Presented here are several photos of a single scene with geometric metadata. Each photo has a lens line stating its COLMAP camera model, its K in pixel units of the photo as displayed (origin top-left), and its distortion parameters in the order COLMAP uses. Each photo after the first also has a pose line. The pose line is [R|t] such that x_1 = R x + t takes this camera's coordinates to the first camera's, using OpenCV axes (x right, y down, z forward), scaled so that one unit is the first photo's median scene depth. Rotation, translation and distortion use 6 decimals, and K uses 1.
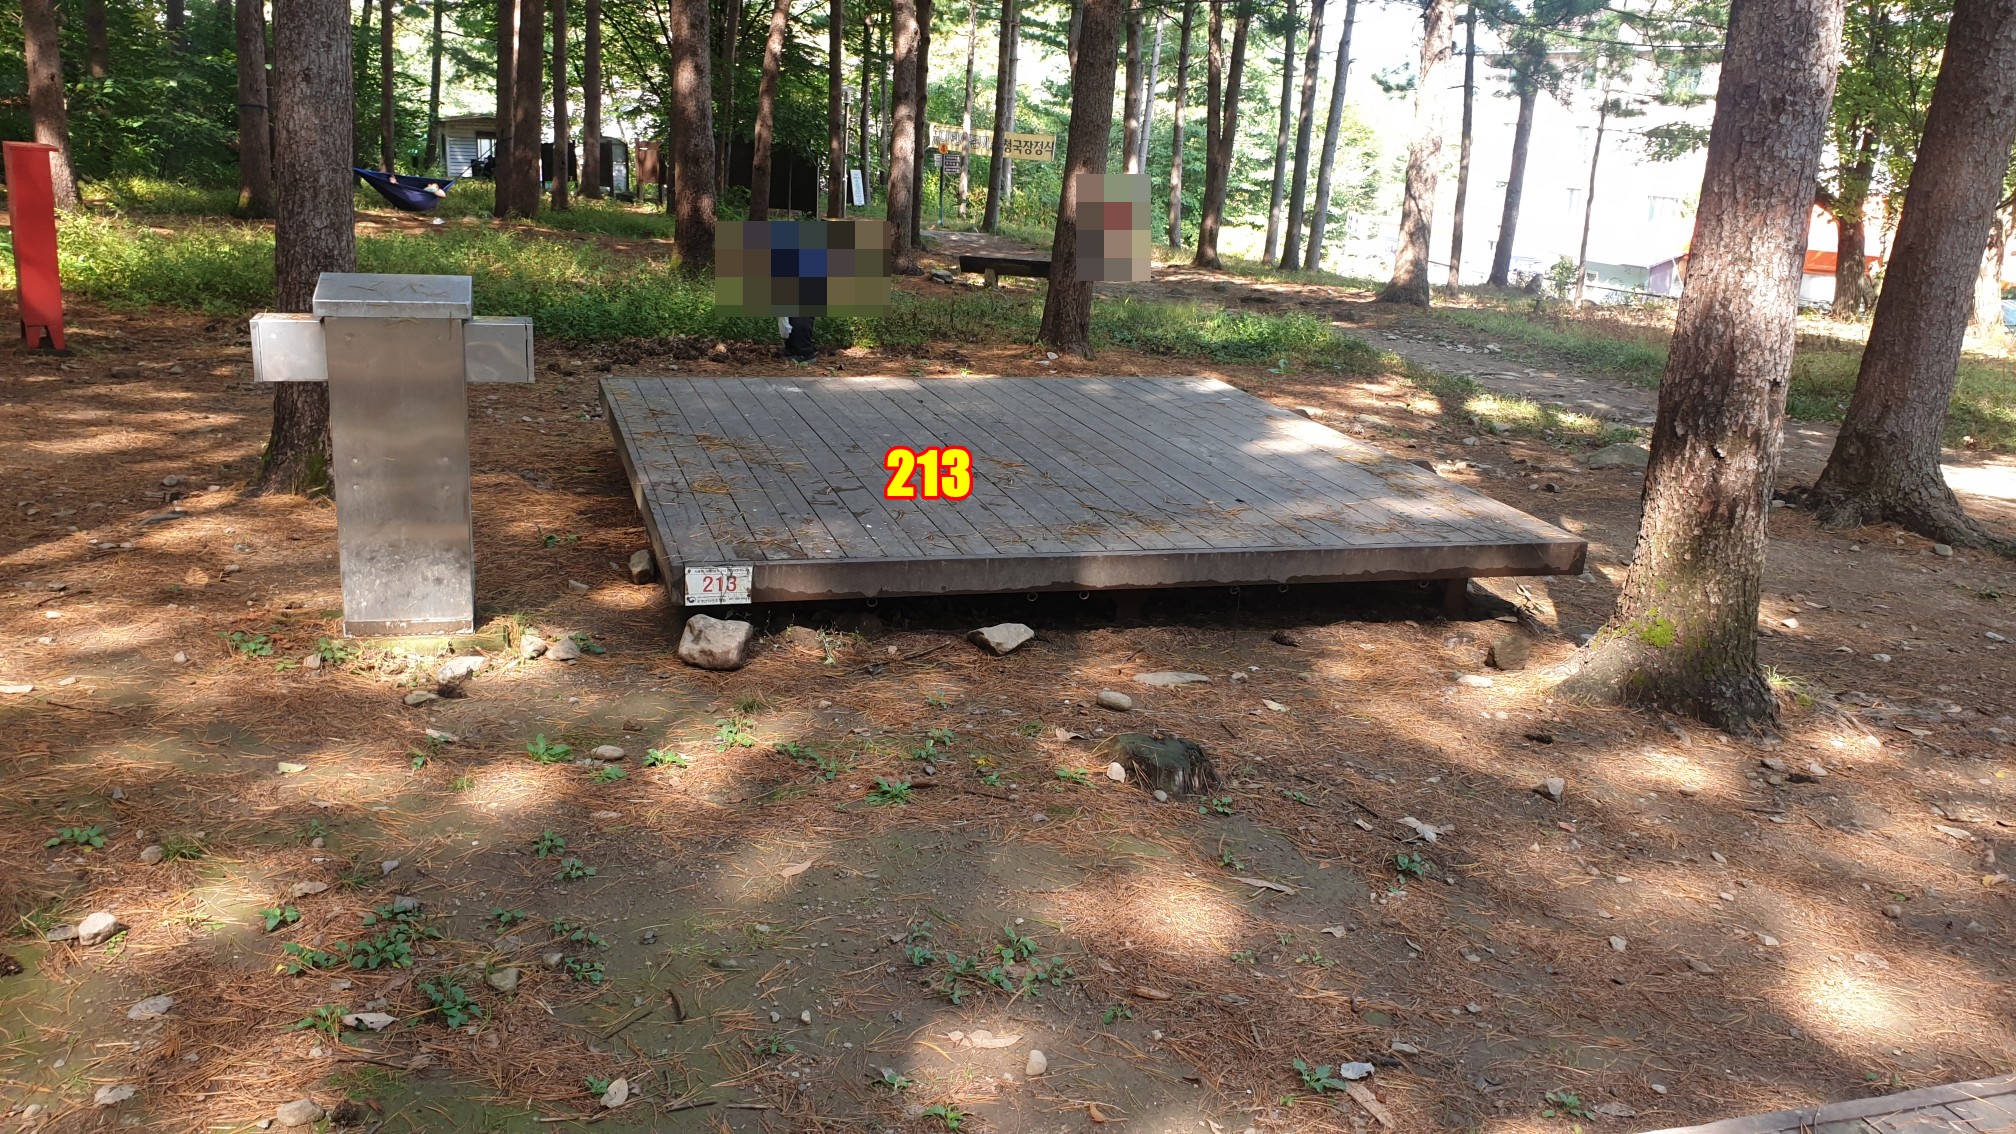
lens RADIAL K [[1582.9, 0, 969.4], [0, 1582.9, 555.3], [0, 0, 1]] dist [0.016369, 0.008979]
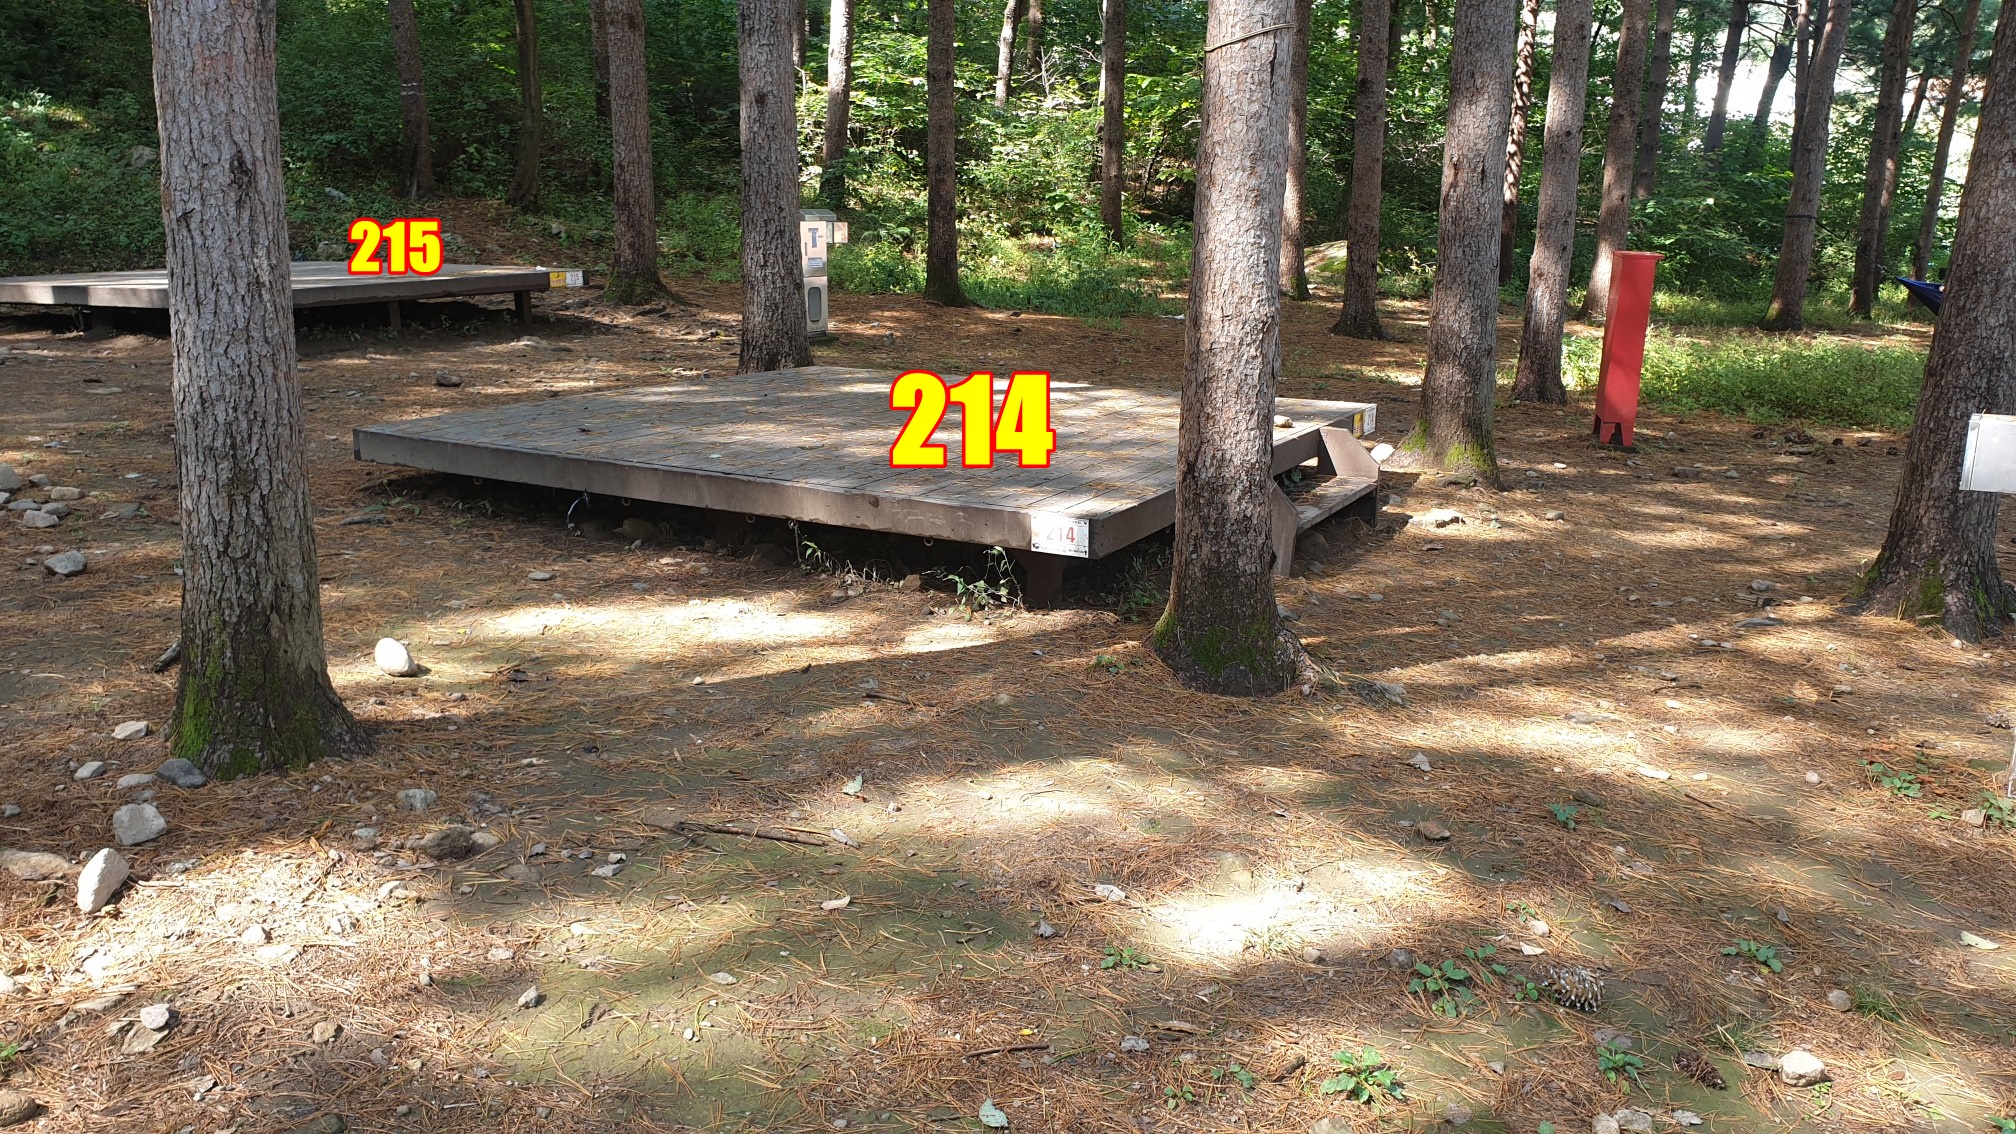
lens RADIAL K [[1582.9, 0, 969.4], [0, 1582.9, 555.3], [0, 0, 1]] dist [0.016369, 0.008979]
pose [[0.646666, 0.119711, -0.753321, -0.103575], [-0.171768, 0.985096, 0.009094, 0.010147], [0.743182, 0.123516, 0.657590, 0.009952]]
